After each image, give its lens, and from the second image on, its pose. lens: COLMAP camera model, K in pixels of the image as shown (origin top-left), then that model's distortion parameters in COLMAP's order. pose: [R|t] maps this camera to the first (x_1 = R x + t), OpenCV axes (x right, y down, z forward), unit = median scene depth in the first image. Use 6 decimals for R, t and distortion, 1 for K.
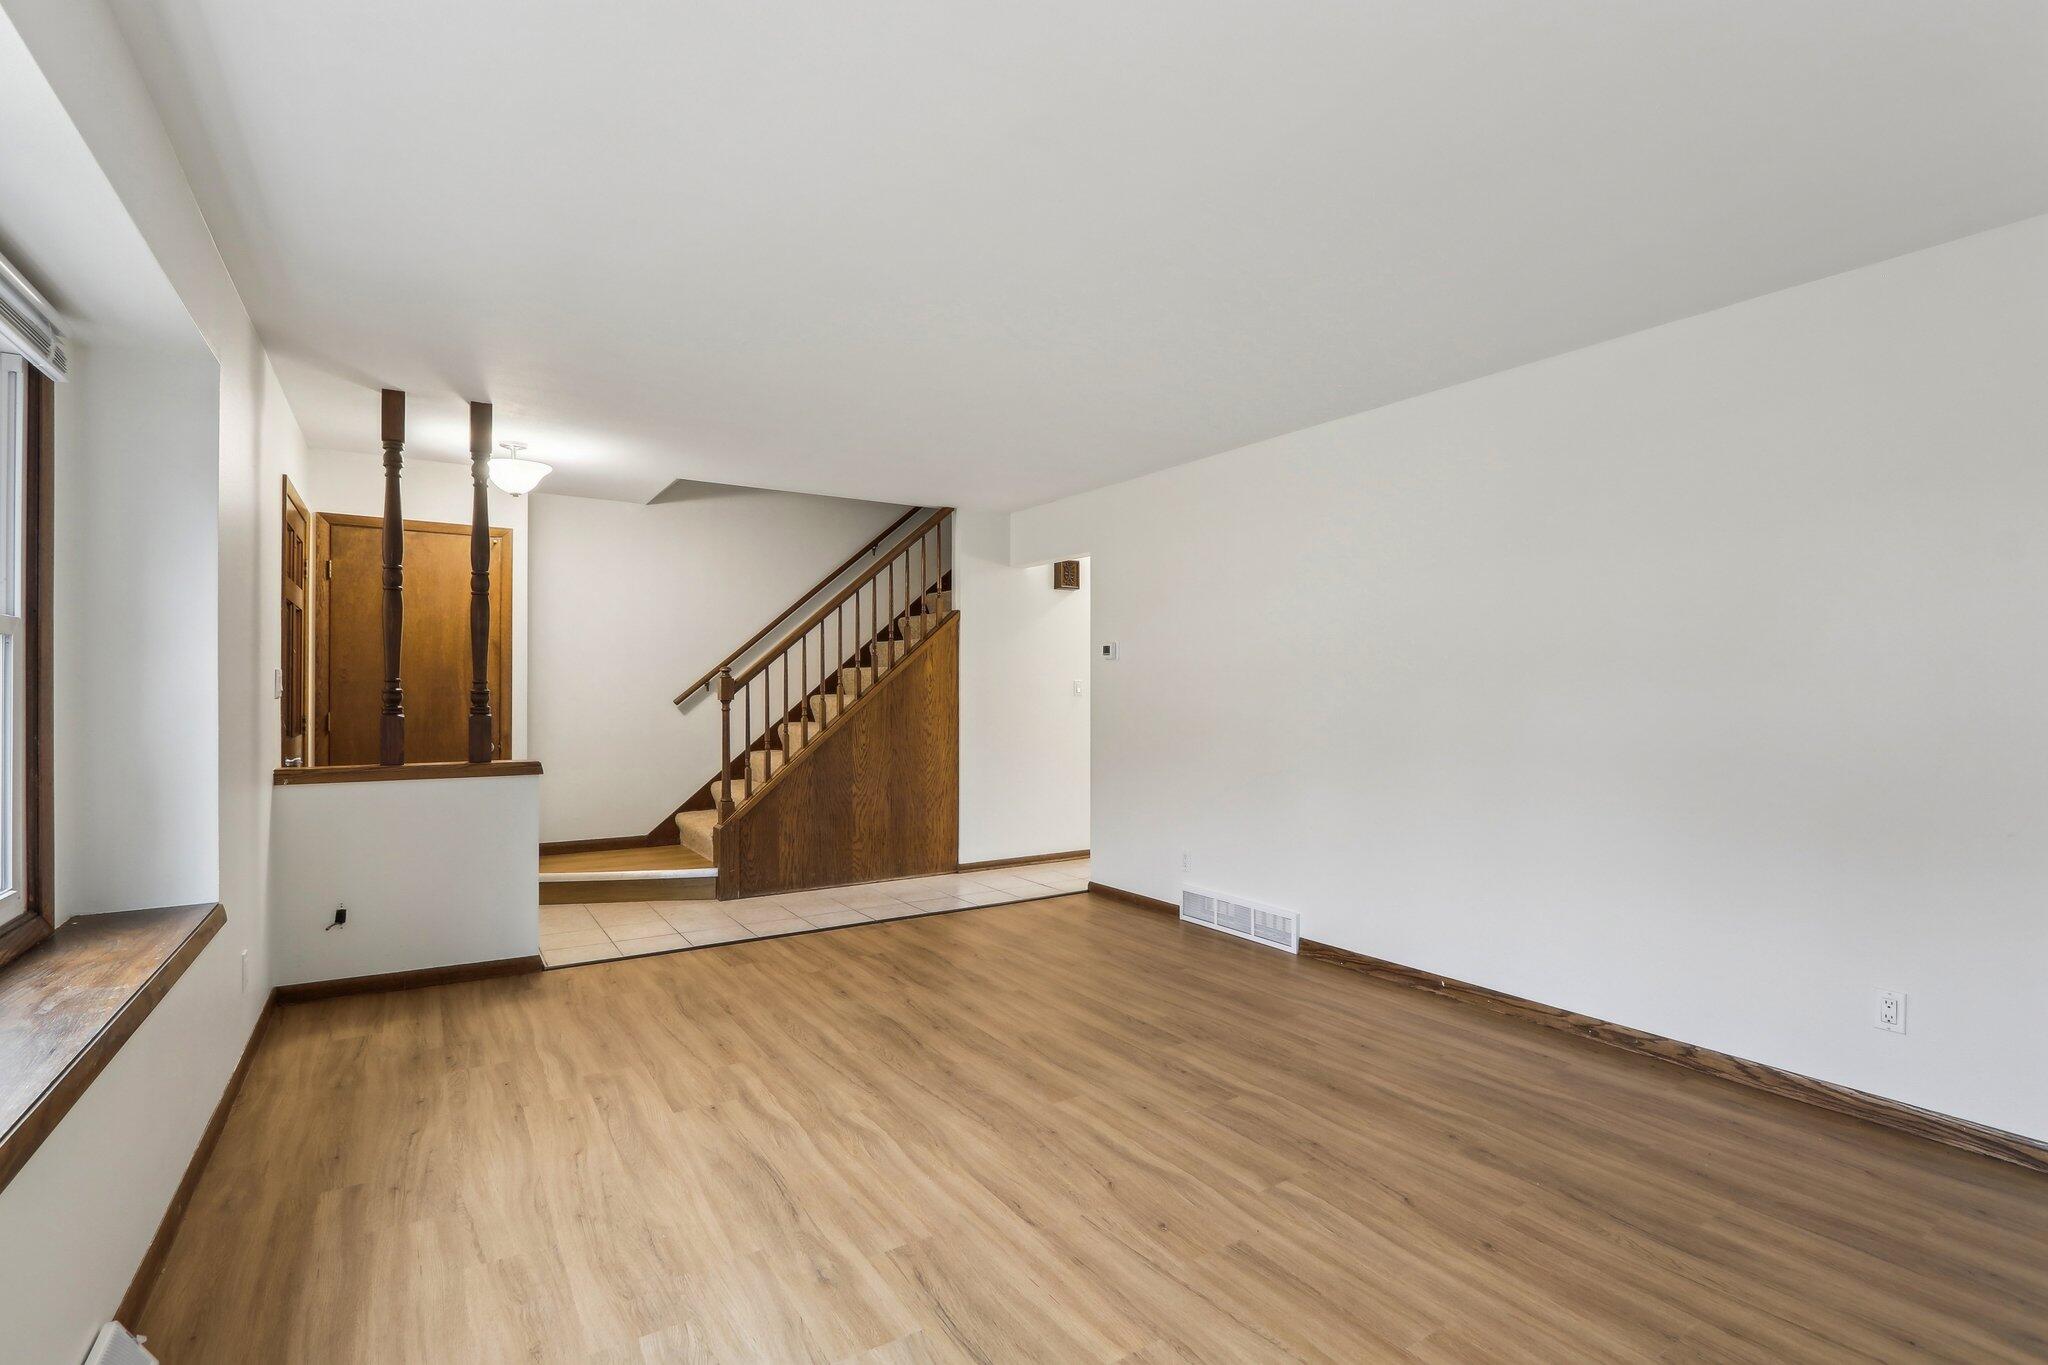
lens RADIAL K [[955.5, 0, 1024.0], [0, 955.5, 682.5], [0, 0, 1]] dist [-0.010648, 0.000740]
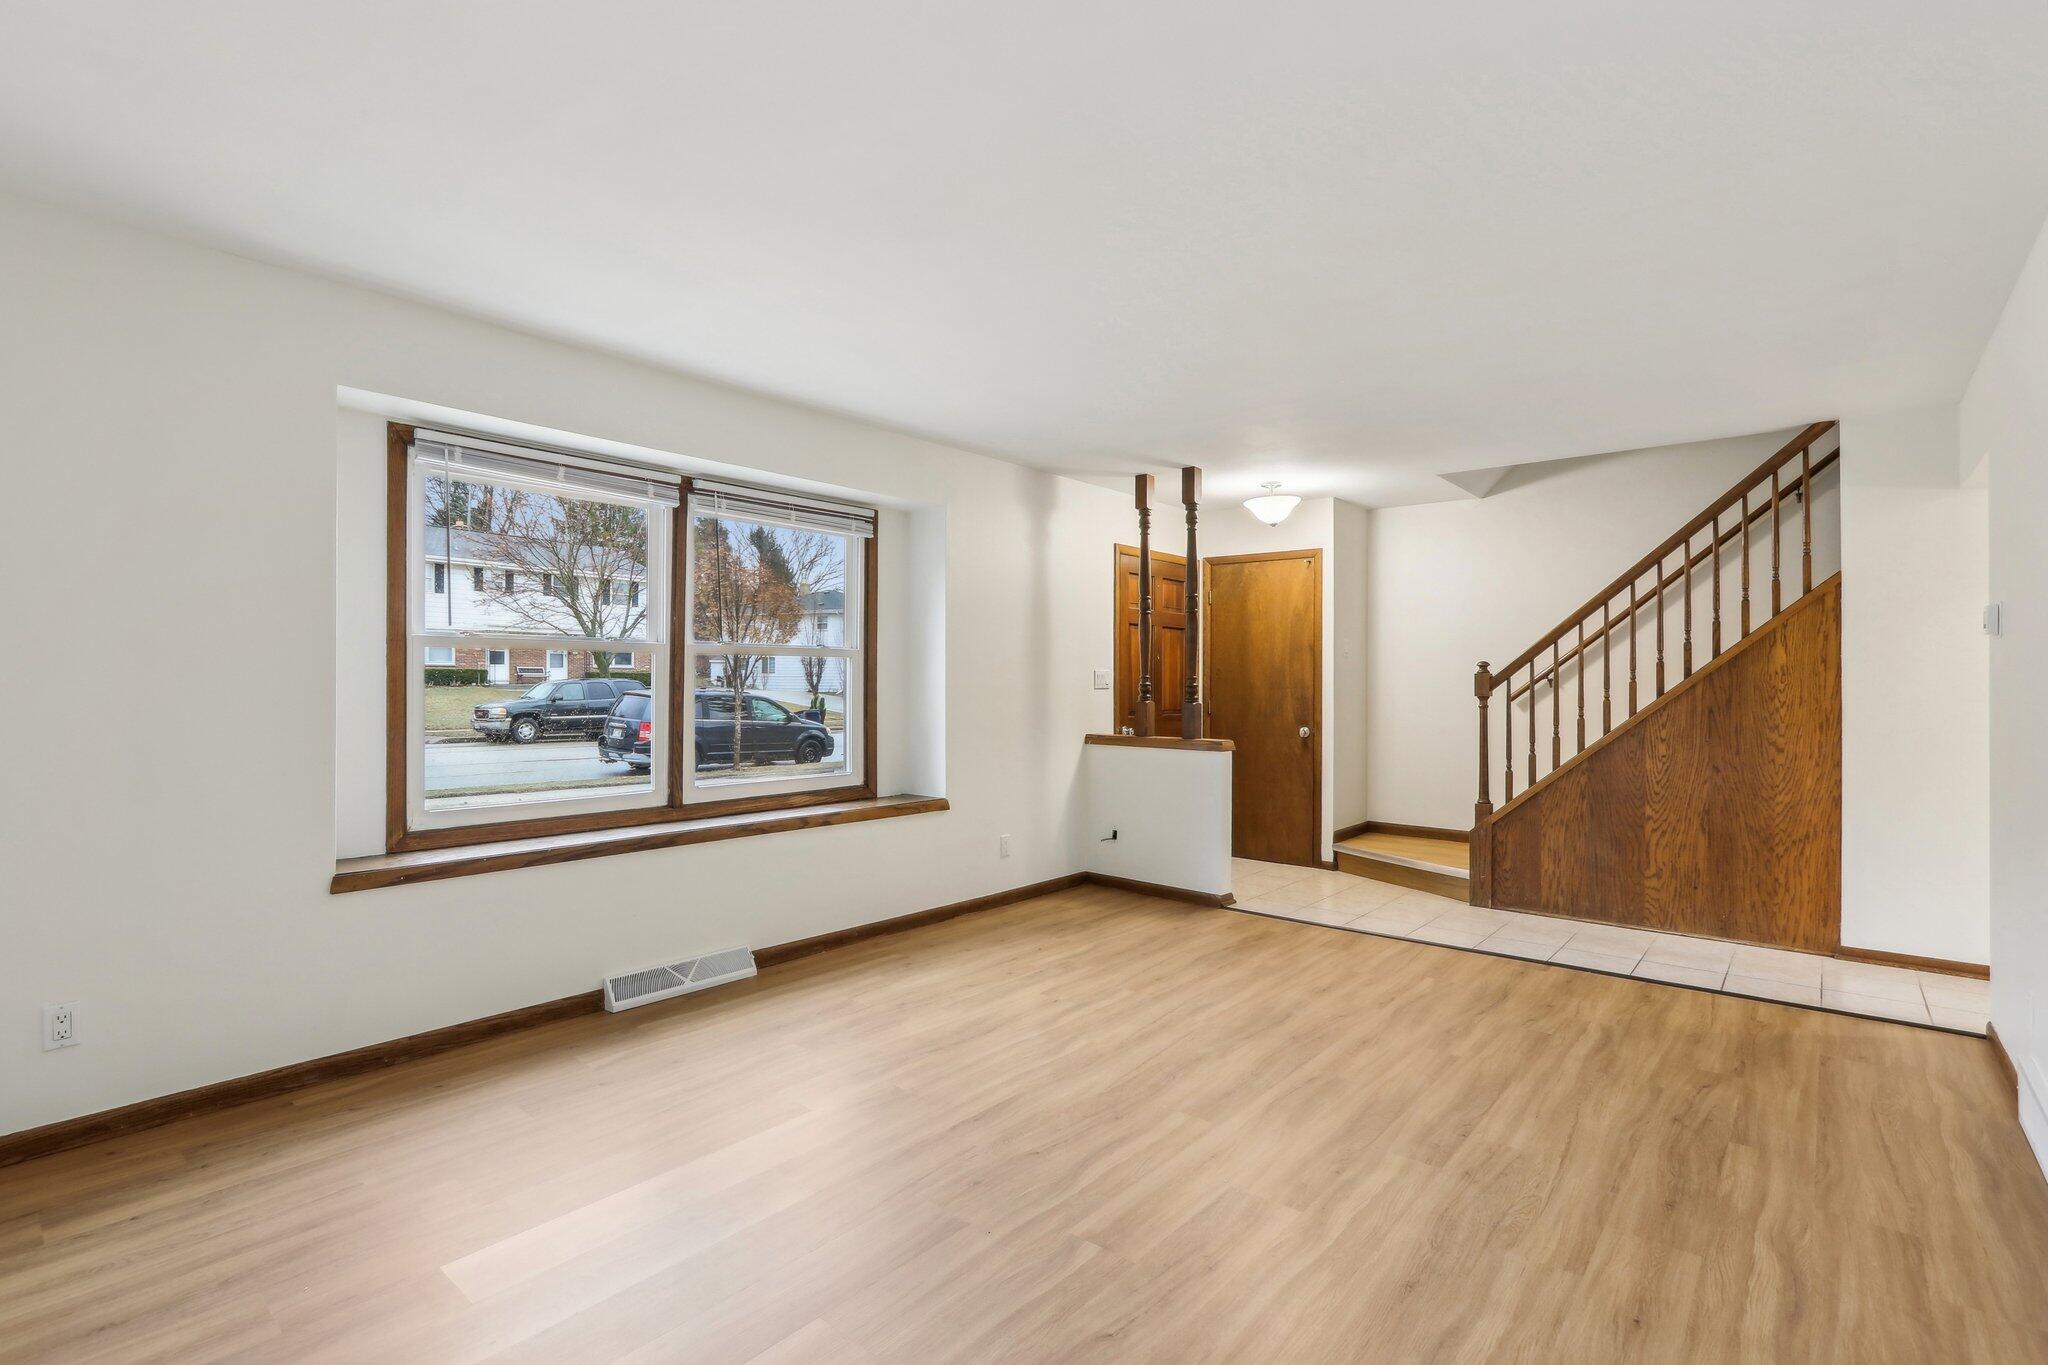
lens RADIAL K [[955.5, 0, 1024.0], [0, 955.5, 682.5], [0, 0, 1]] dist [-0.010648, 0.000740]
pose [[0.288830, 0.001856, -0.957379, 0.650304], [0.002546, 0.999993, 0.002707, 0.001256], [0.957377, -0.003219, 0.288823, 0.406084]]
